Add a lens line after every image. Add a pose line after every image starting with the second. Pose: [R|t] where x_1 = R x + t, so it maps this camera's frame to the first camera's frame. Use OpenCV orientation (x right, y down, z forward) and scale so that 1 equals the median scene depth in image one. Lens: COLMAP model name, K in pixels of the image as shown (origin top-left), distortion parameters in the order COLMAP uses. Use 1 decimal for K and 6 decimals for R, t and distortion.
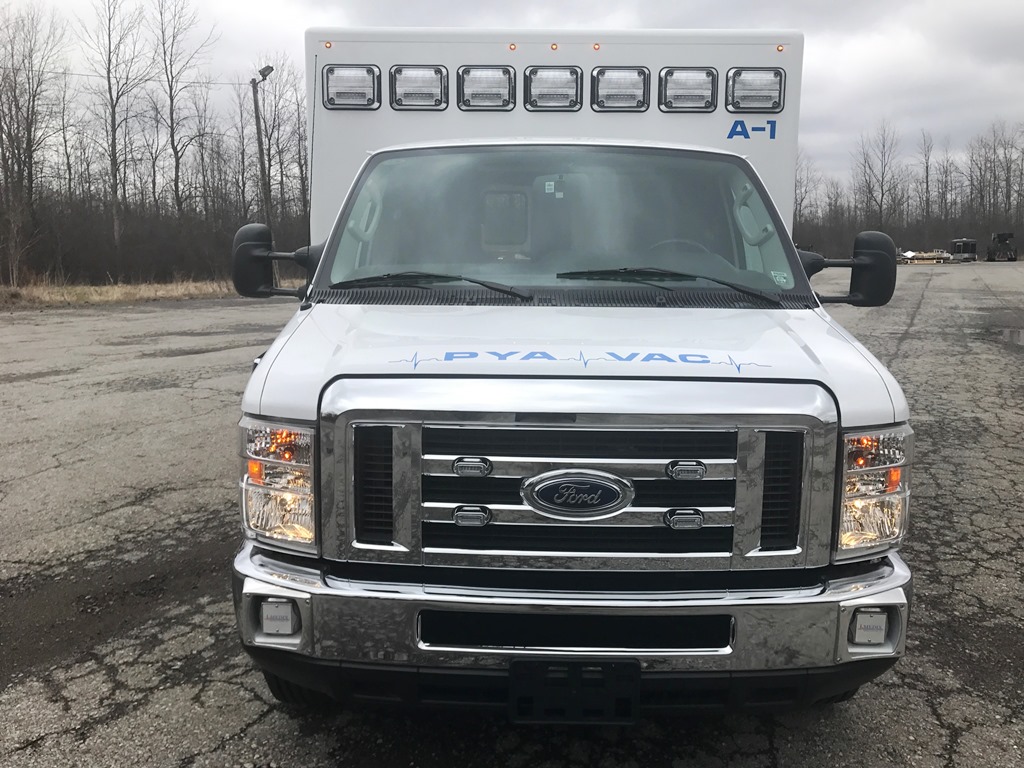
lens RADIAL K [[835.2, 0, 507.4], [0, 835.2, 384.5], [0, 0, 1]] dist [0.056035, -0.084671]
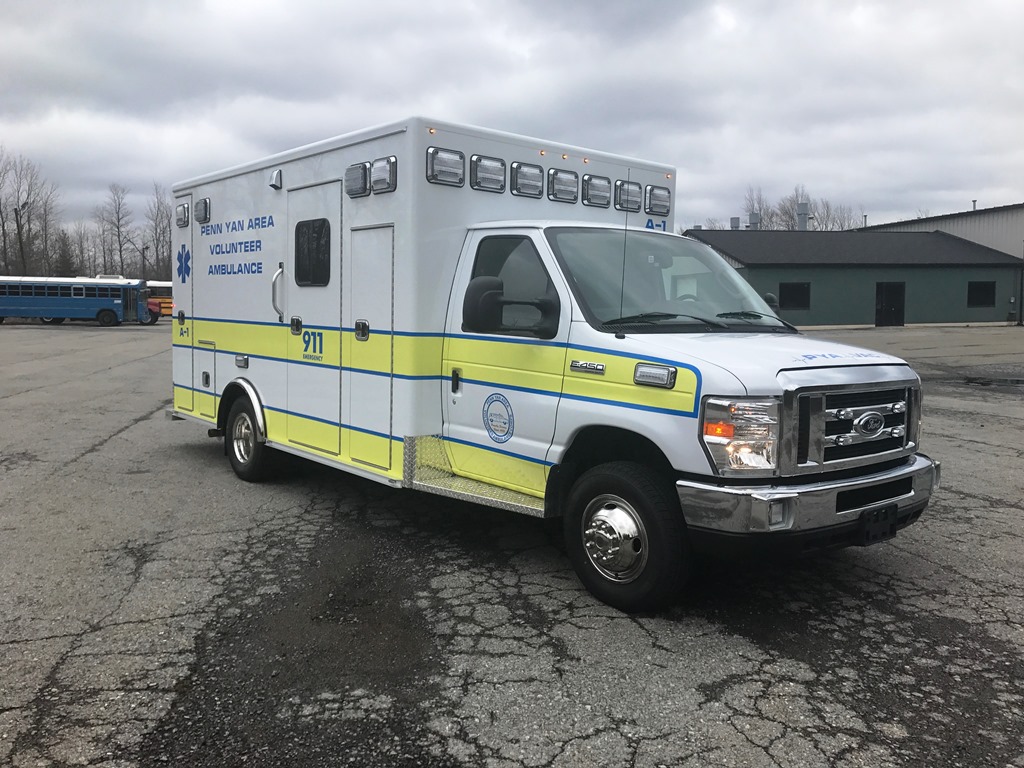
lens RADIAL K [[835.2, 0, 507.4], [0, 835.2, 384.5], [0, 0, 1]] dist [0.056035, -0.084671]
pose [[0.739482, -0.052772, 0.671104, -1.167549], [0.086225, 0.996136, -0.016680, -0.002363], [-0.667631, 0.070201, 0.741175, 0.044998]]
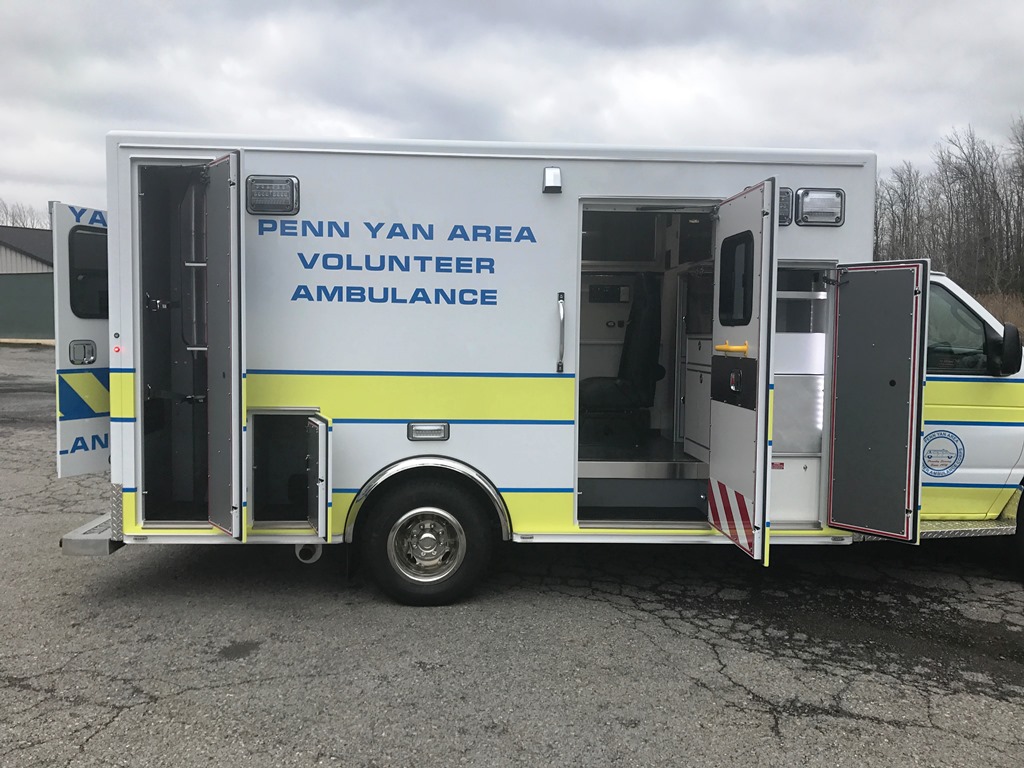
lens RADIAL K [[835.2, 0, 507.4], [0, 835.2, 384.5], [0, 0, 1]] dist [0.056035, -0.084671]
pose [[-0.094355, -0.073131, 0.992849, -1.657809], [0.137383, 0.986800, 0.085742, -0.332281], [-0.986014, 0.144491, -0.083063, 1.998090]]
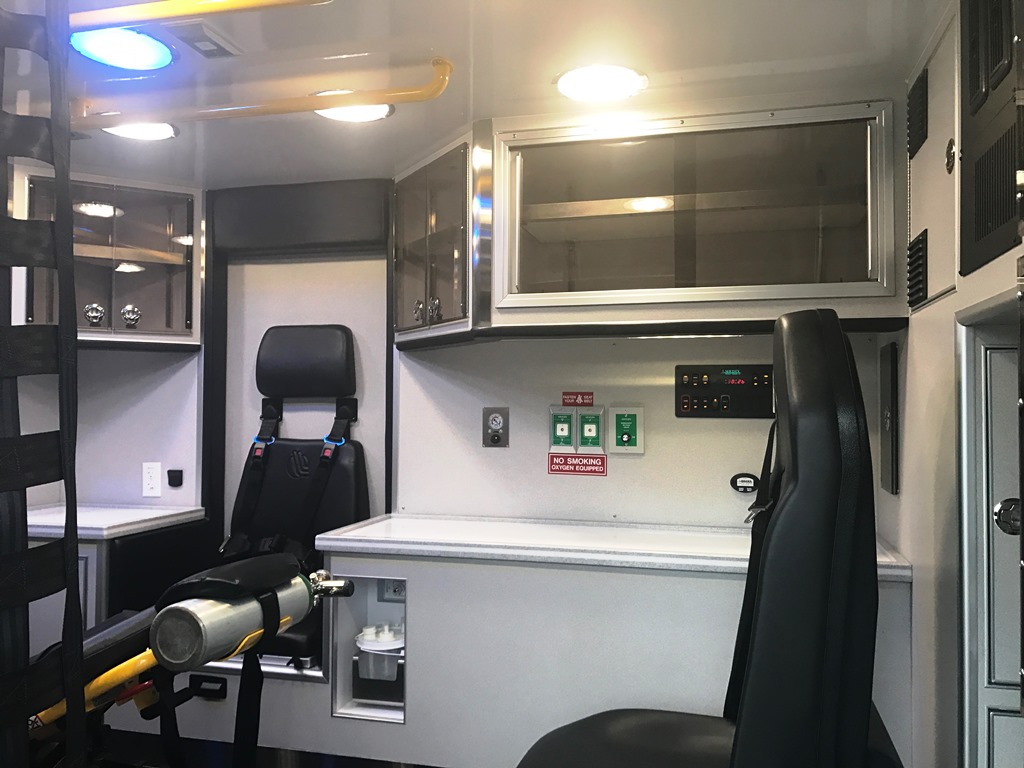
lens RADIAL K [[835.2, 0, 507.4], [0, 835.2, 384.5], [0, 0, 1]] dist [0.056035, -0.084671]
pose [[0.214728, 0.014640, 0.976564, -0.315119], [0.144695, 0.988377, -0.046633, -0.342656], [-0.965896, 0.151318, 0.210114, 1.578530]]
